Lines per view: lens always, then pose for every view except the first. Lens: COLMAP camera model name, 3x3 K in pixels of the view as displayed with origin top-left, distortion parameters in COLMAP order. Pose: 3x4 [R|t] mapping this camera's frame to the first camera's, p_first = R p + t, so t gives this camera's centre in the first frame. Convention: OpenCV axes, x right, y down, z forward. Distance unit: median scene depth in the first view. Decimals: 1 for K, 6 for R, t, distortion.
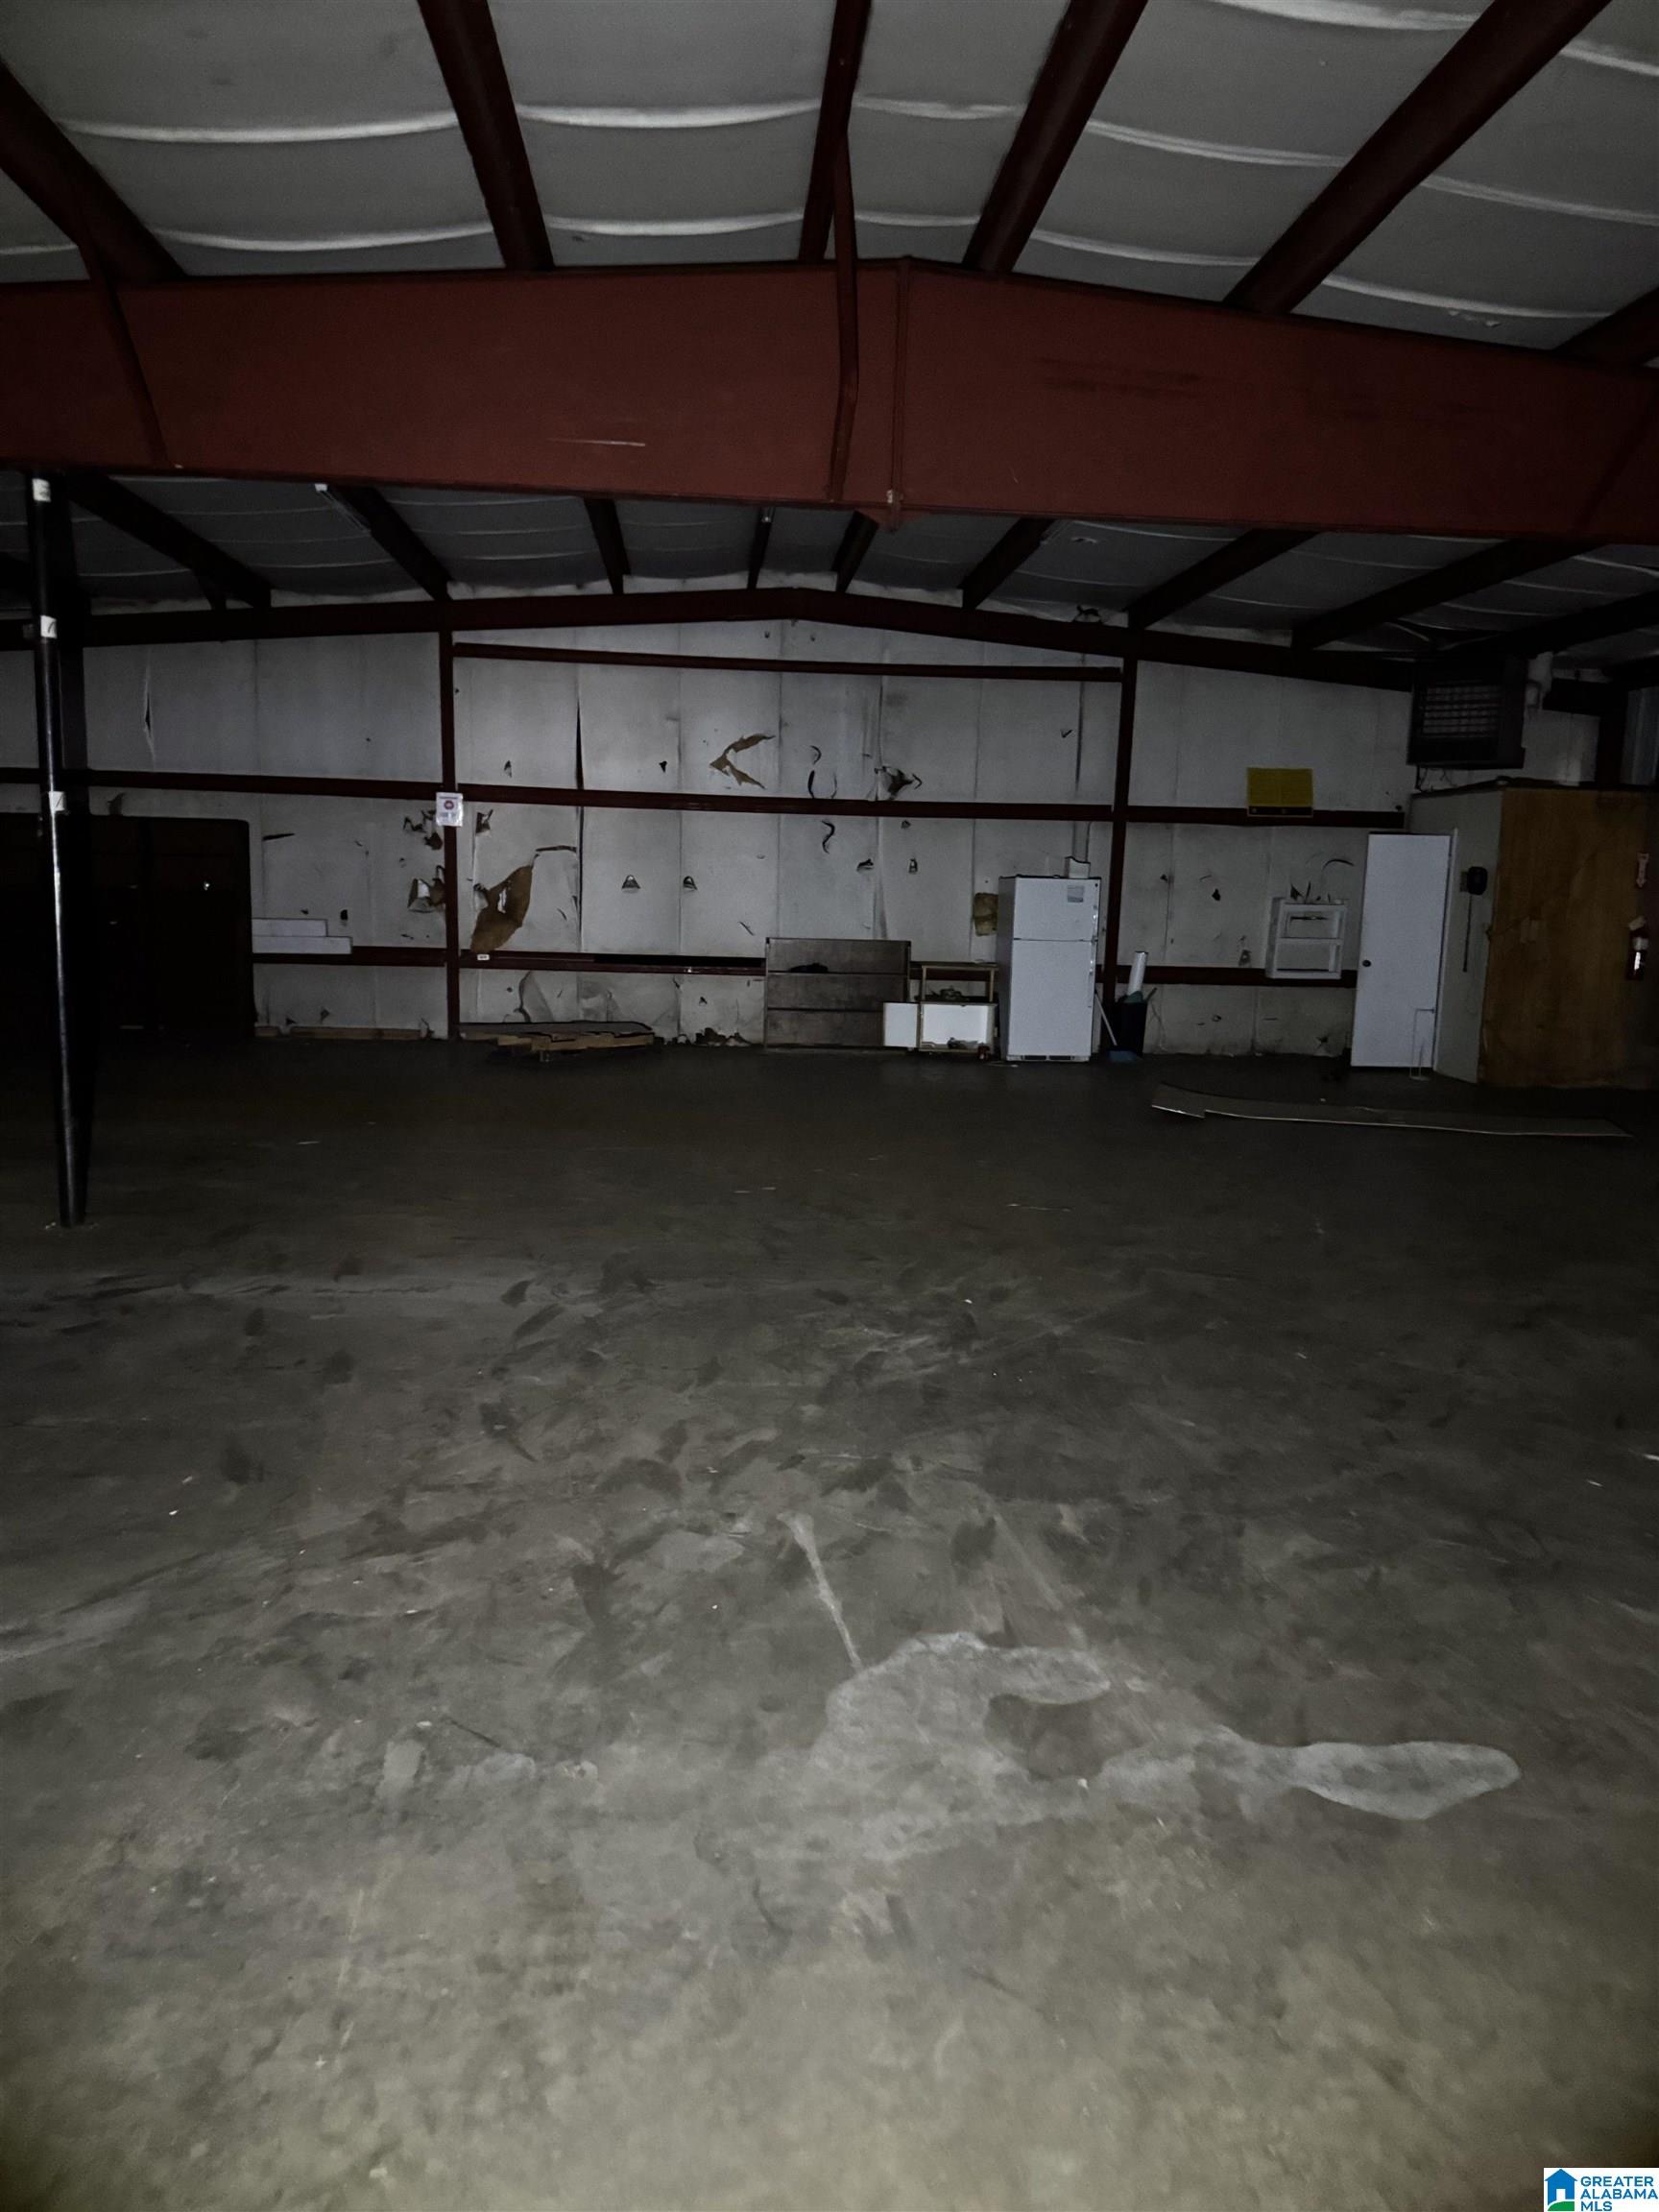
lens RADIAL K [[1545.7, 0, 829.5], [0, 1545.7, 1106.0], [0, 0, 1]] dist [0.128108, -0.135215]
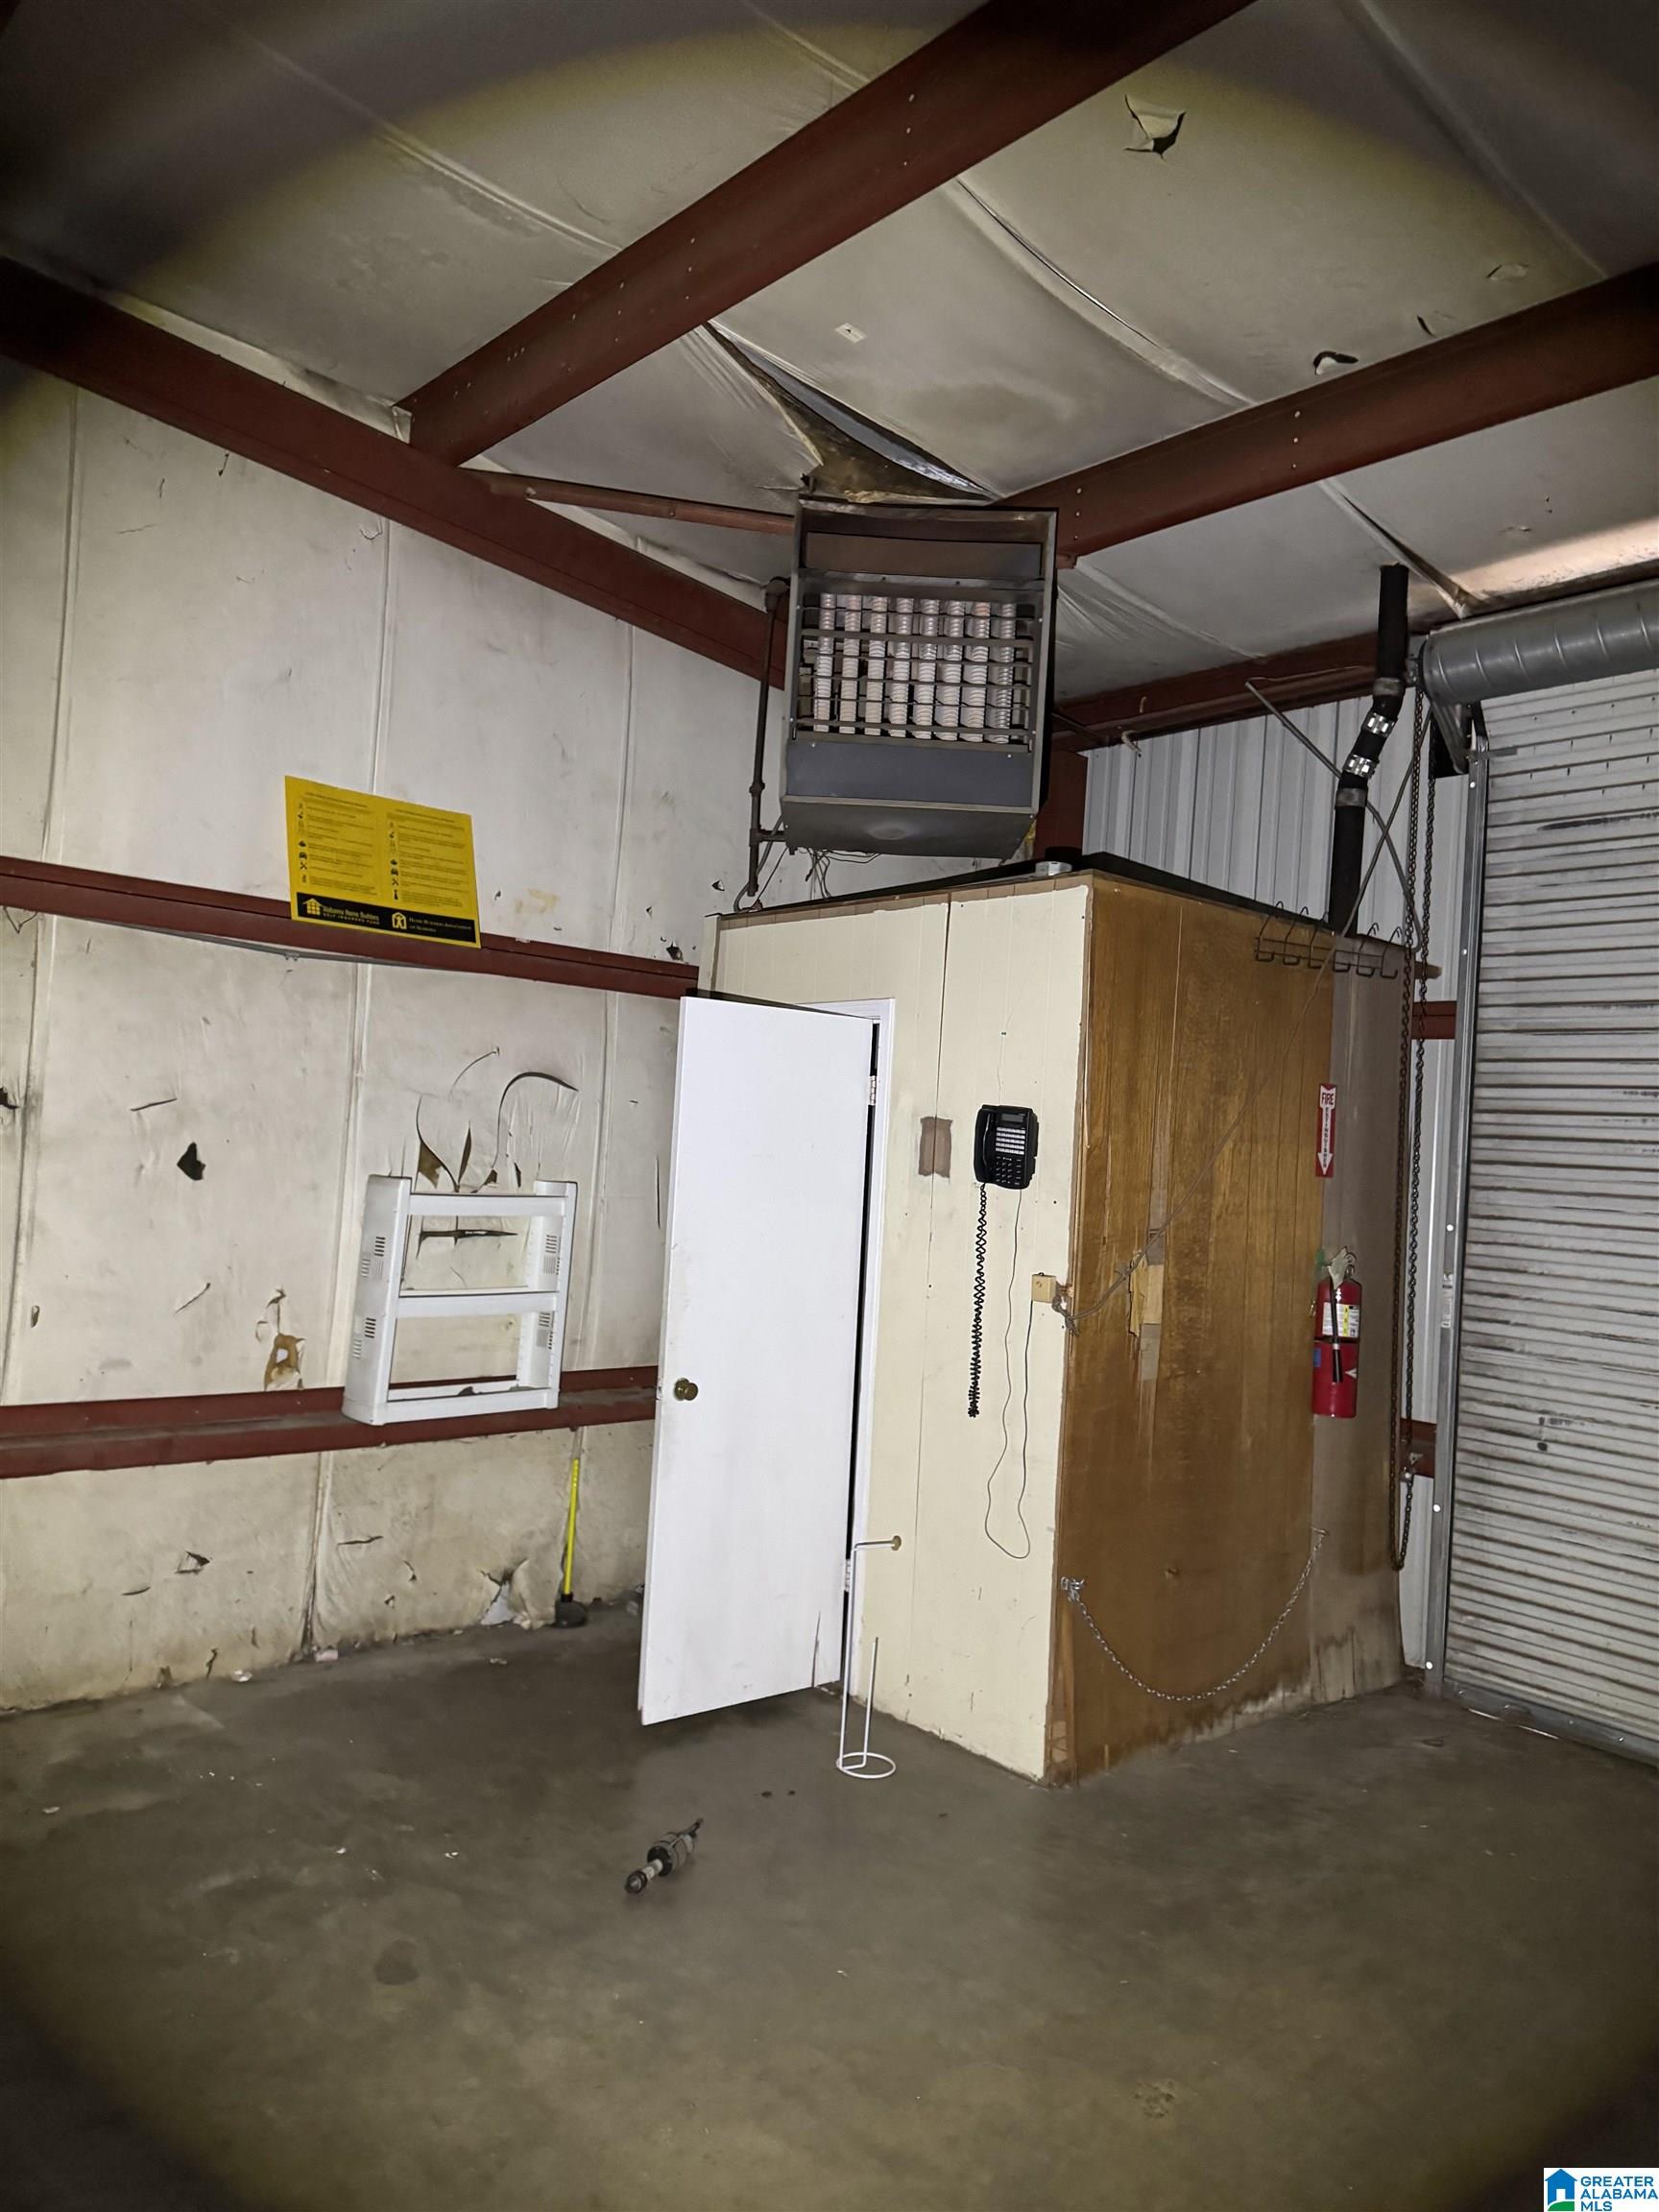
lens RADIAL K [[1545.3, 0, 824.4], [0, 1545.3, 1119.5], [0, 0, 1]] dist [0.032955, -0.043042]
pose [[0.796221, 0.033150, 0.604097, 0.162275], [0.058280, 0.989651, -0.131124, -0.095967], [-0.602192, 0.139610, 0.786050, 0.682113]]
